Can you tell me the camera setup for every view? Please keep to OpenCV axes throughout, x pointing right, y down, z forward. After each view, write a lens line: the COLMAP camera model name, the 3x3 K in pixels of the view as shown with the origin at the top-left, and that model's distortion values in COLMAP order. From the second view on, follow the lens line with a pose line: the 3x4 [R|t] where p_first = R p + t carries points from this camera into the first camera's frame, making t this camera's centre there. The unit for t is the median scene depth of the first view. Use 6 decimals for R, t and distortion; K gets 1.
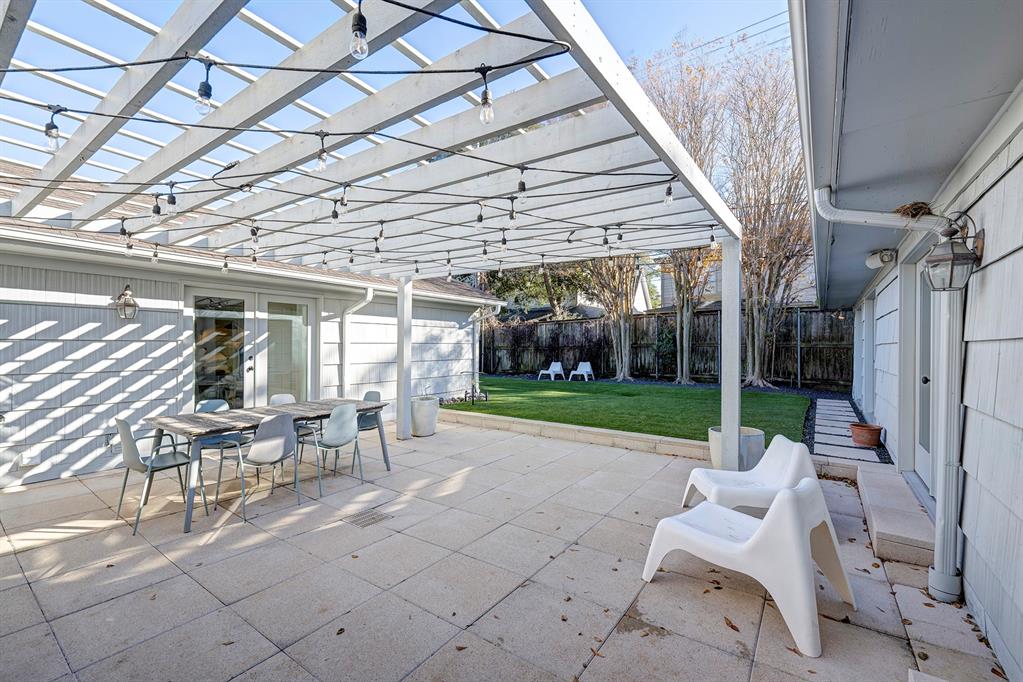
lens RADIAL K [[423.8, 0, 514.9], [0, 423.8, 343.9], [0, 0, 1]] dist [0.002703, -0.000292]
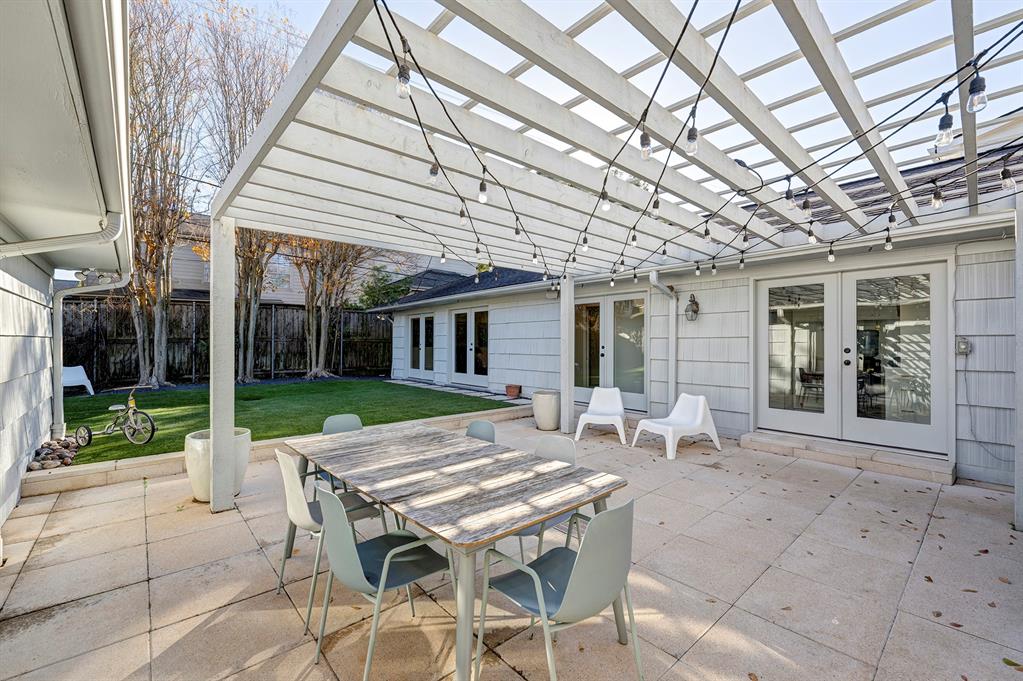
lens RADIAL K [[423.8, 0, 511.4], [0, 423.8, 341.8], [0, 0, 1]] dist [0.002703, -0.000292]
pose [[0.232206, -0.003530, 0.972660, -0.565225], [-0.002345, 0.999988, 0.004189, 0.005180], [-0.972664, -0.003253, 0.232195, 0.411974]]
